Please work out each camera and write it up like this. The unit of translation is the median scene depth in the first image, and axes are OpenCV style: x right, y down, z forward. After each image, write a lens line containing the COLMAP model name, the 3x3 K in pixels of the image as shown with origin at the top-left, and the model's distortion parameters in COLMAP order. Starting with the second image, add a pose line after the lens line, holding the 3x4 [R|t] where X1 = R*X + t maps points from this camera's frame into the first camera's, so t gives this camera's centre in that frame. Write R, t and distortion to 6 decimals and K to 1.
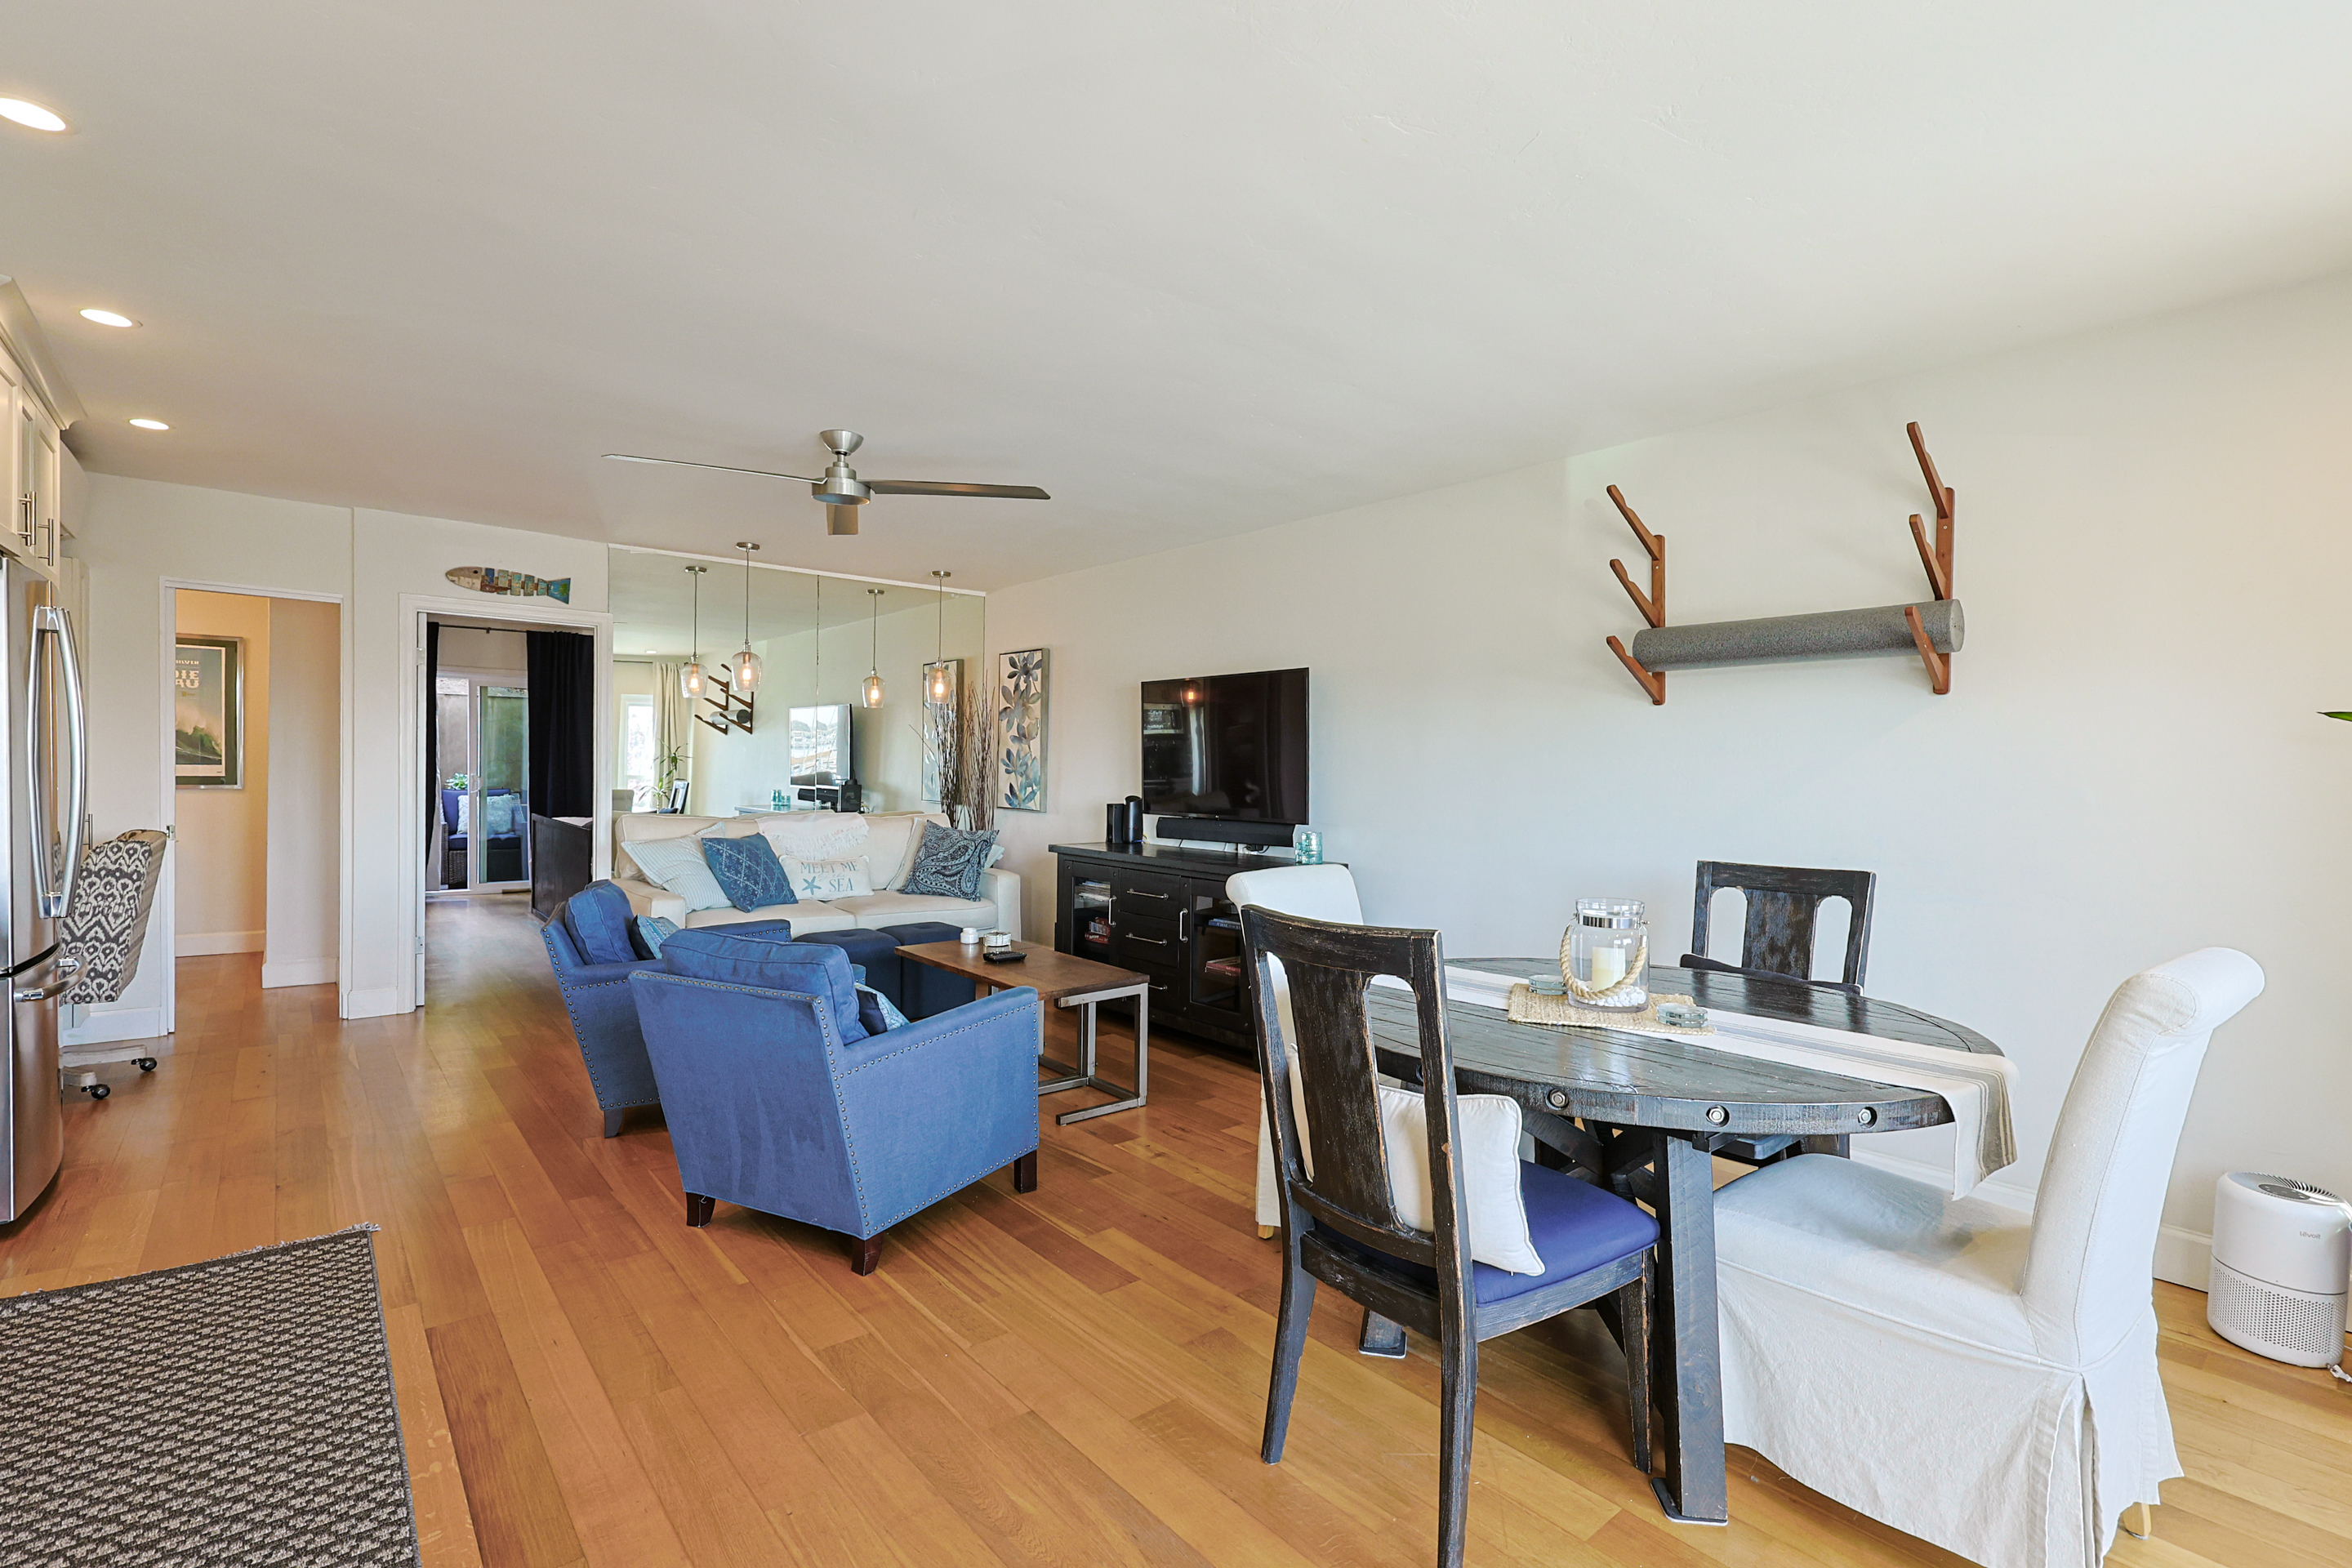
lens RADIAL K [[1018.4, 0, 1176.8], [0, 1018.4, 785.7], [0, 0, 1]] dist [-0.001832, 0.000453]
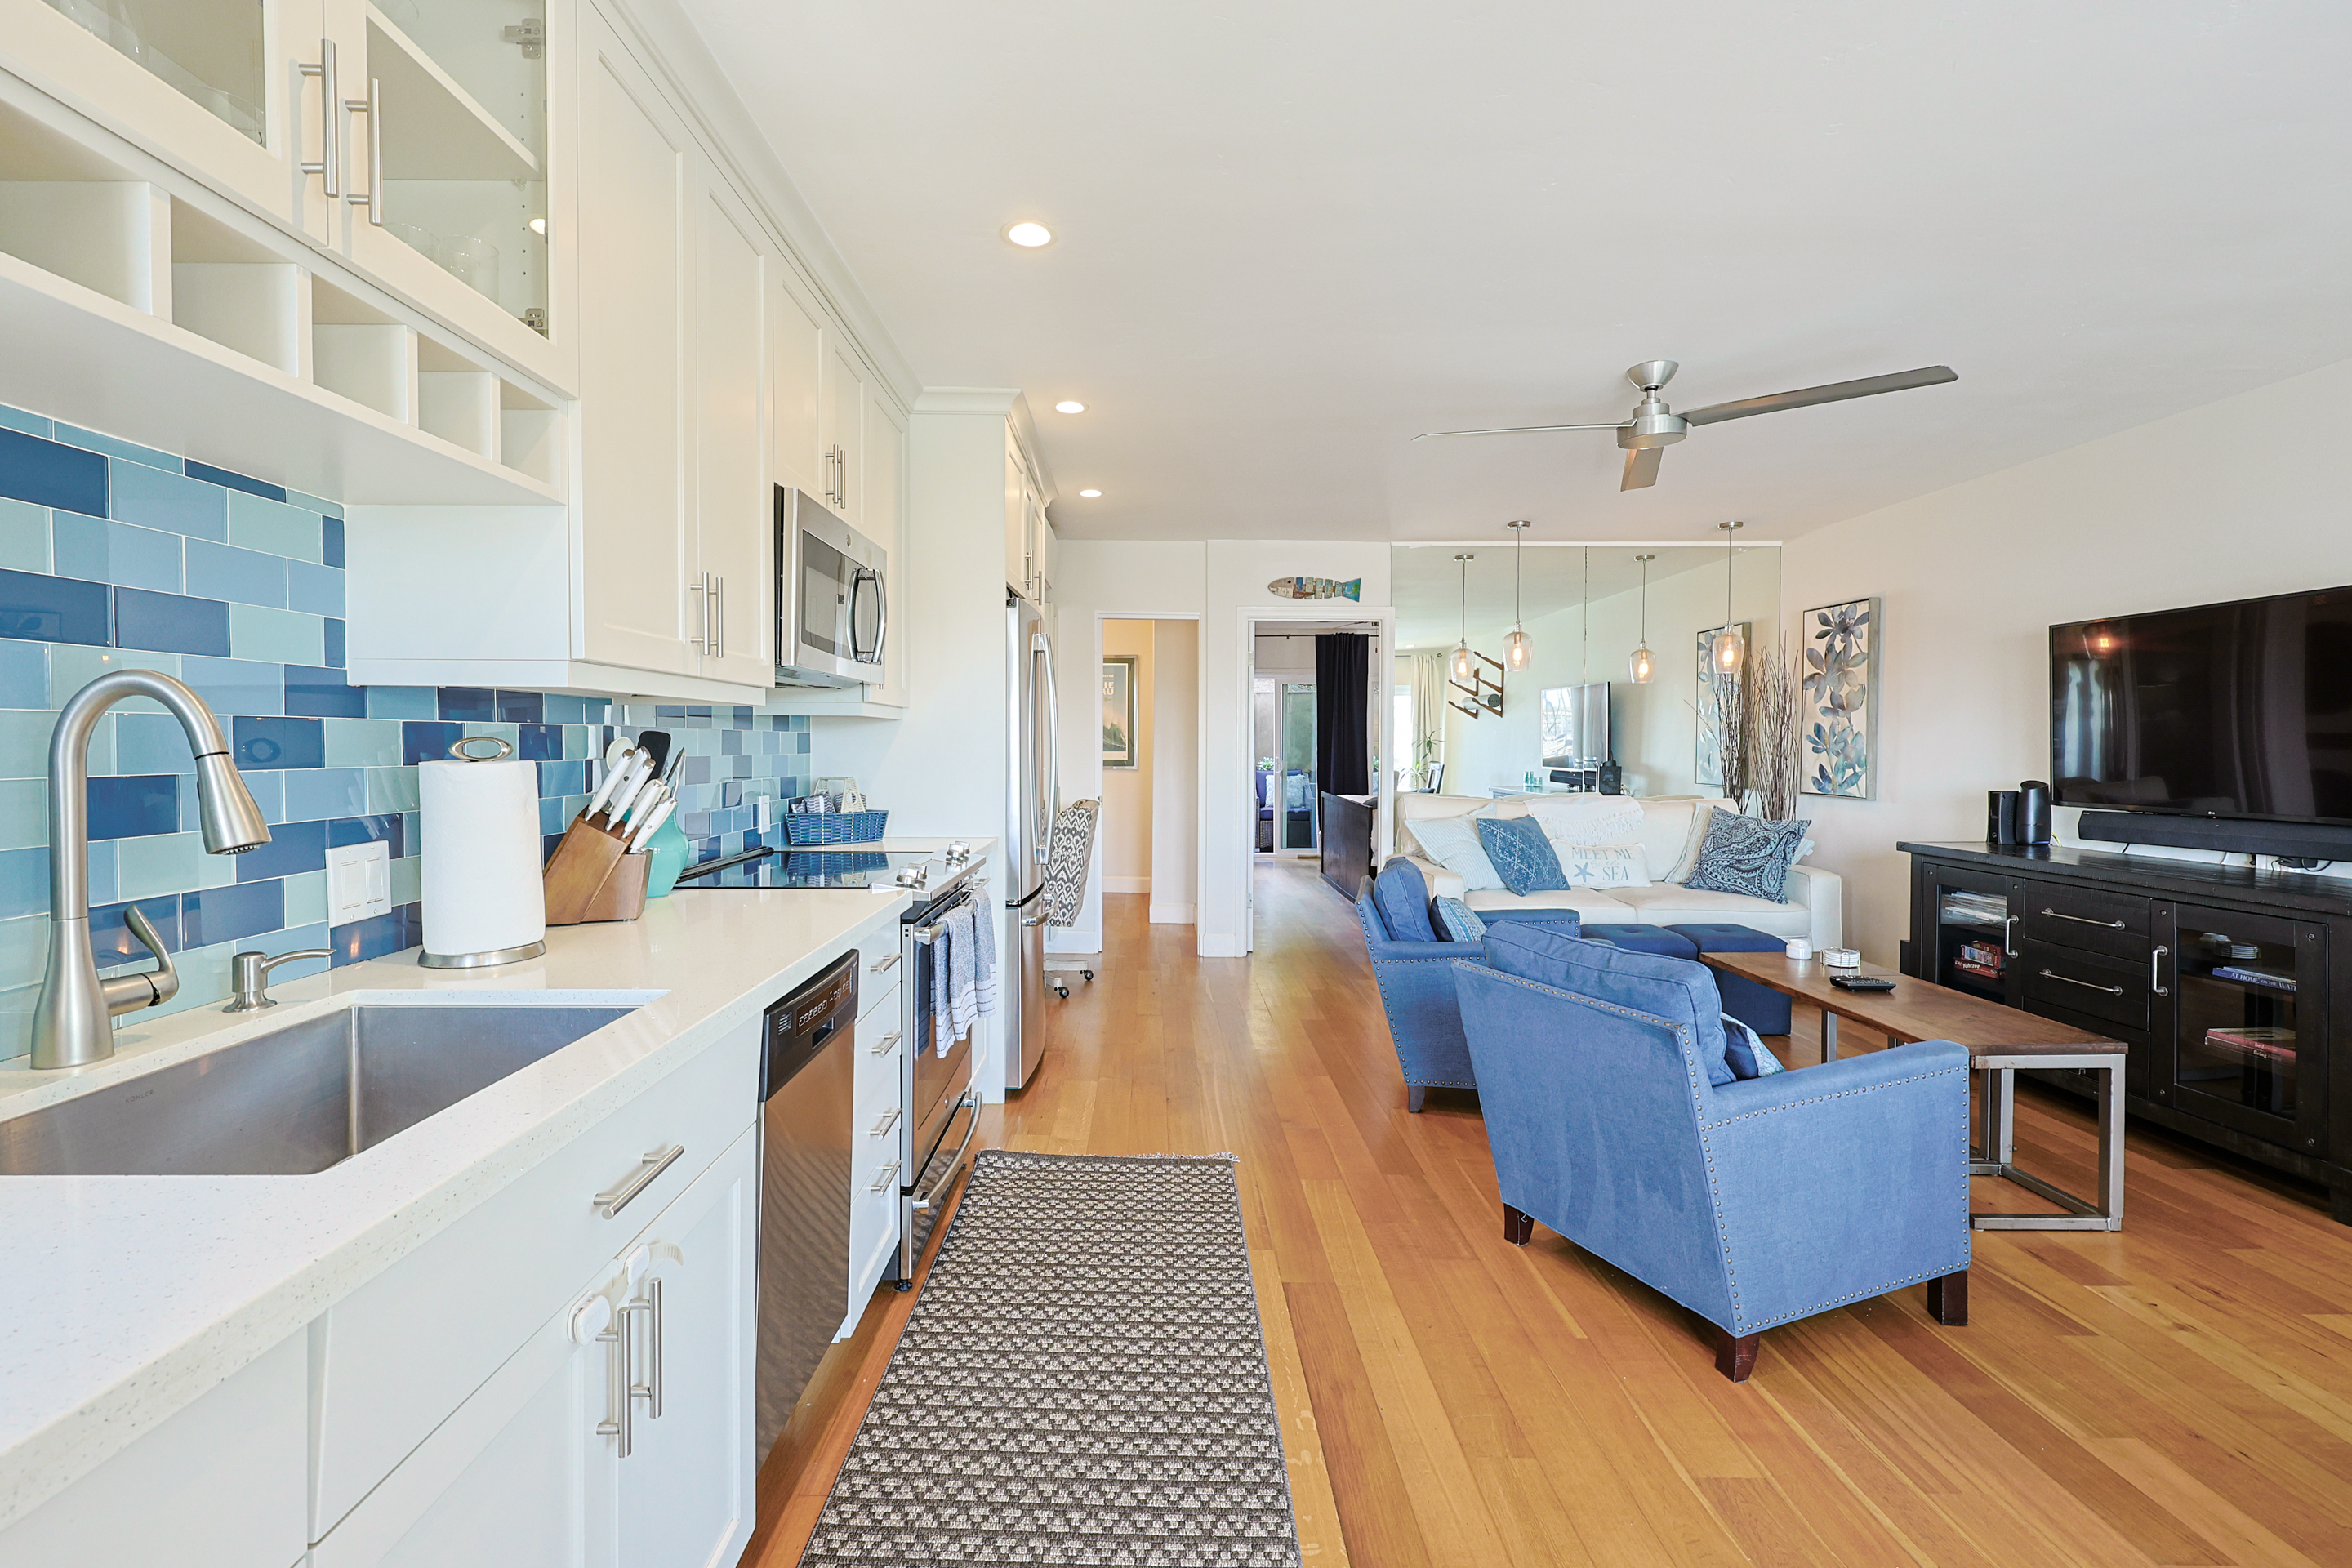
lens RADIAL K [[982.6, 0, 1184.3], [0, 982.6, 762.2], [0, 0, 1]] dist [0.000595, 0.000415]
pose [[0.771838, -0.003050, -0.635812, -0.073448], [-0.000649, 0.999984, -0.005585, 0.000913], [0.635819, 0.004724, 0.771824, 0.064648]]
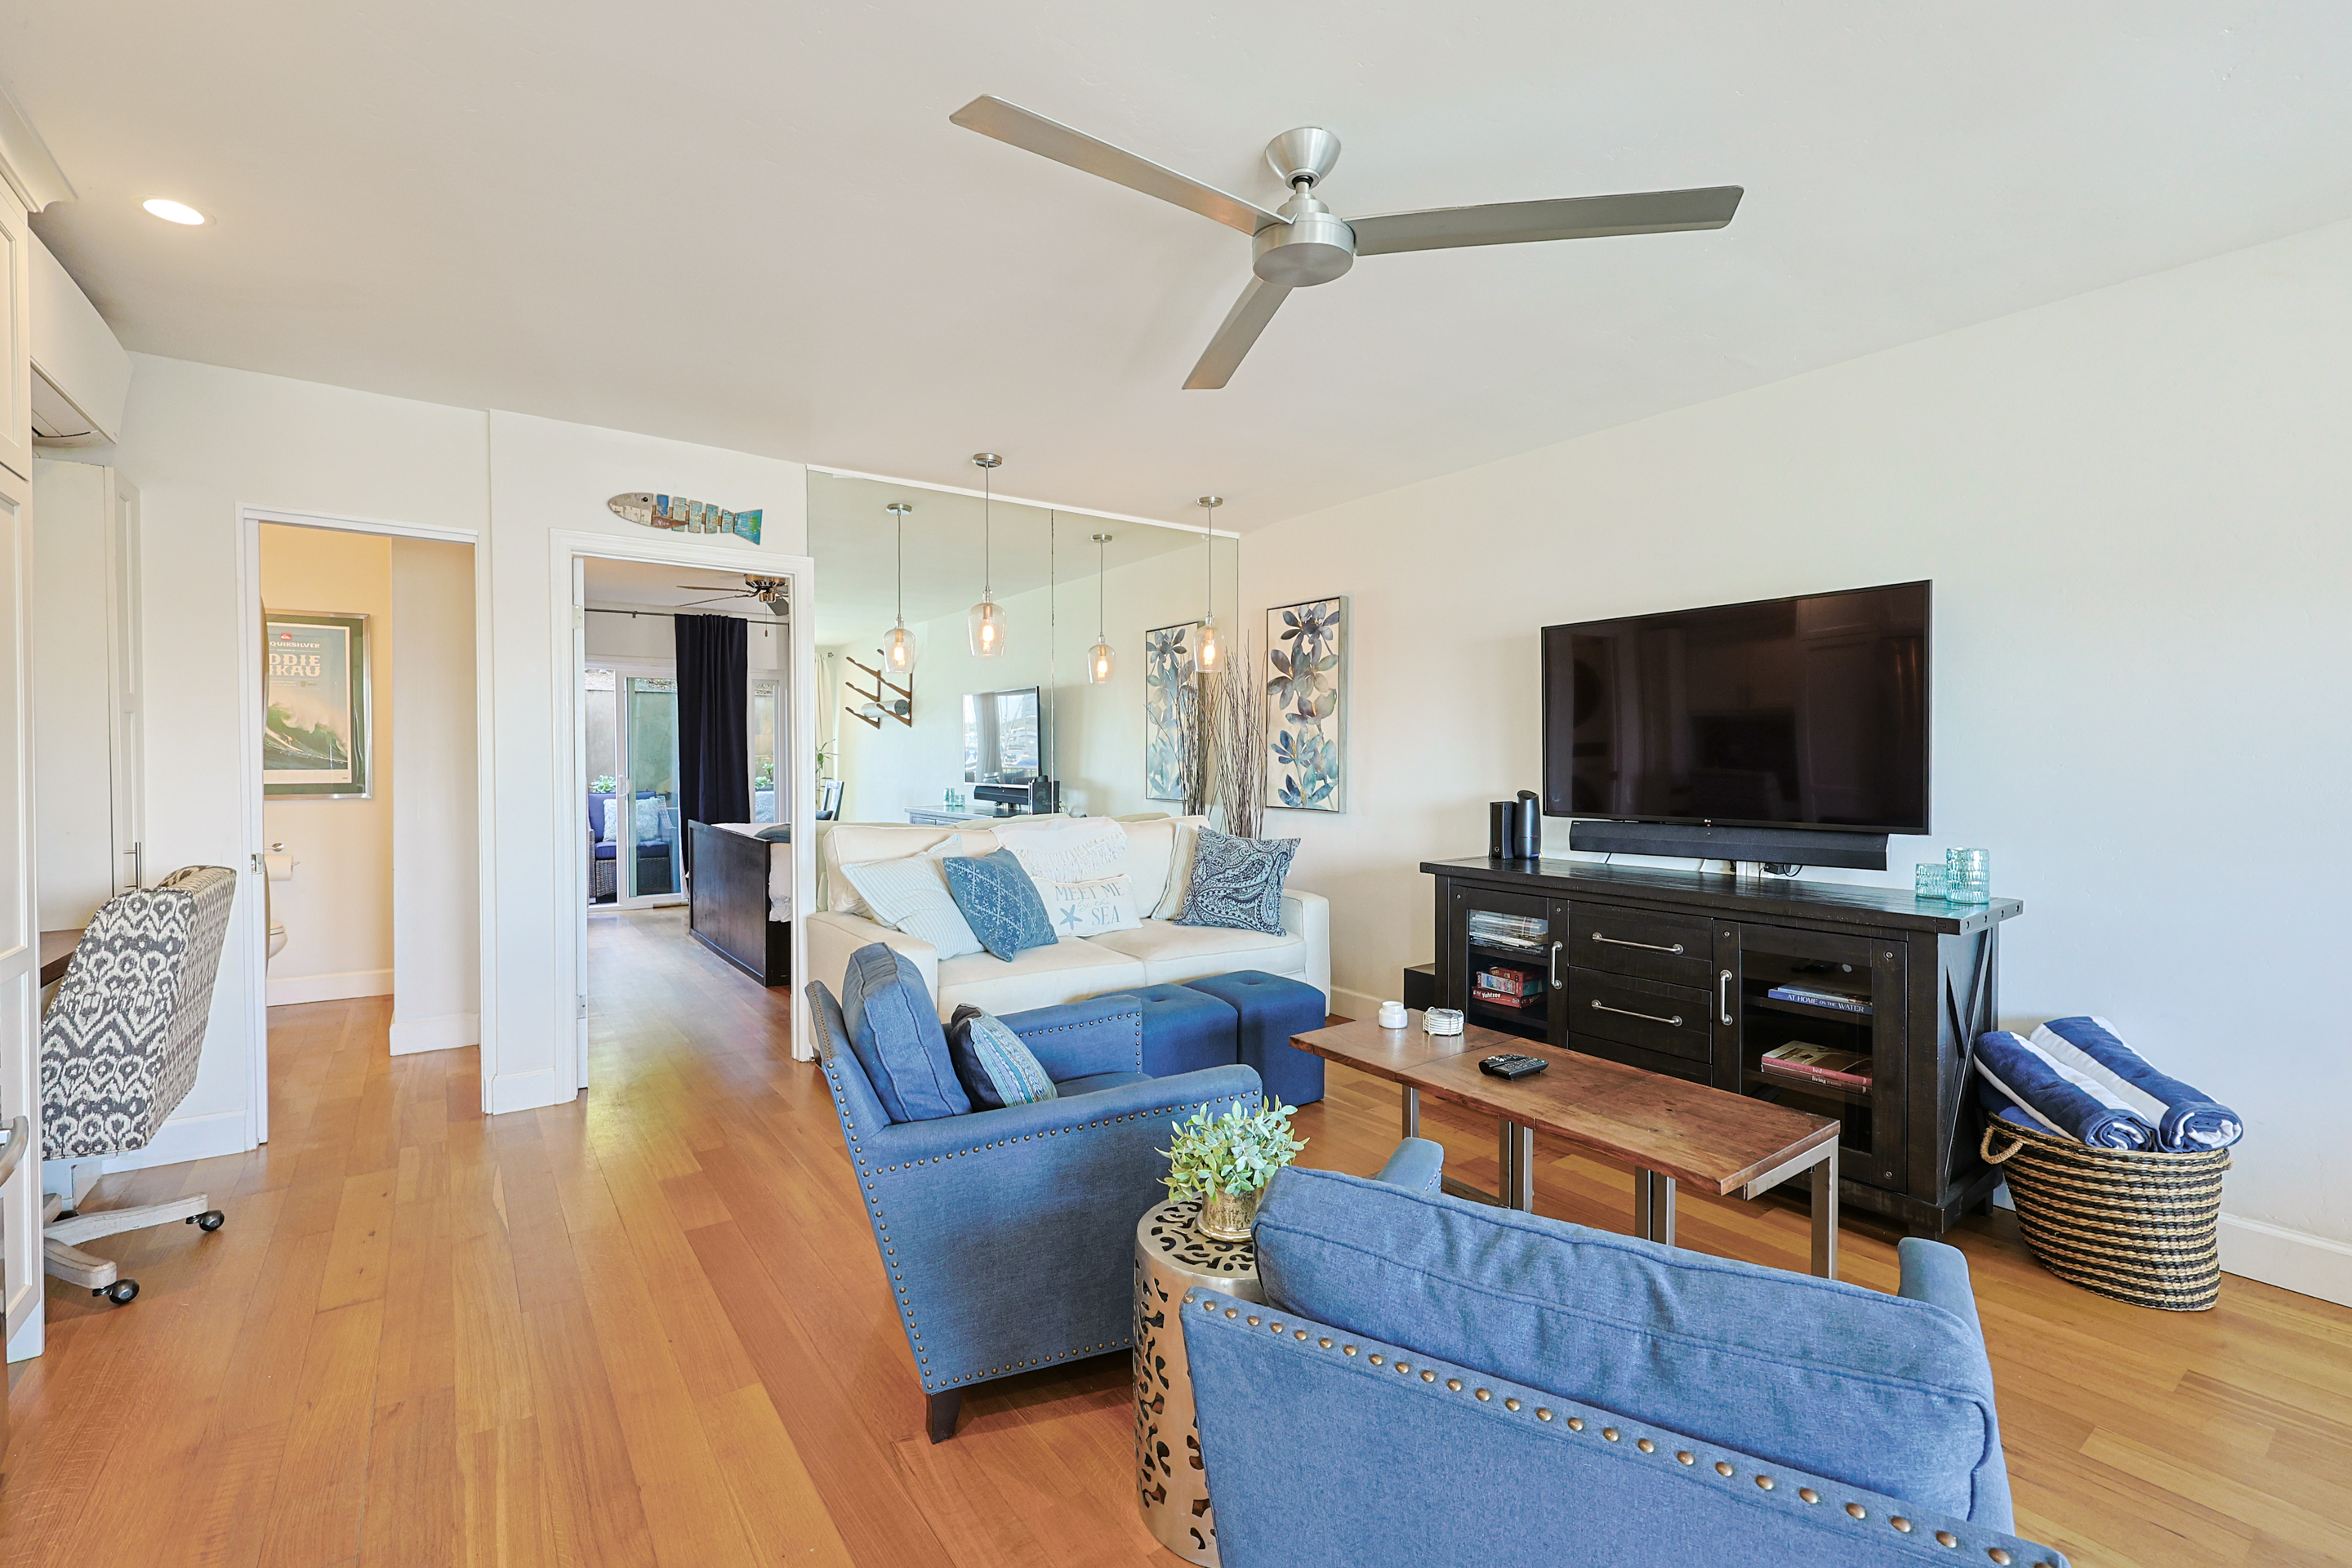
lens RADIAL K [[998.3, 0, 1143.1], [0, 998.3, 777.9], [0, 0, 1]] dist [0.012742, -0.005299]
pose [[0.993833, -0.016576, -0.109638, -0.259859], [0.016633, 0.999862, -0.000395, -0.003154], [0.109630, -0.001431, 0.993971, 0.325401]]
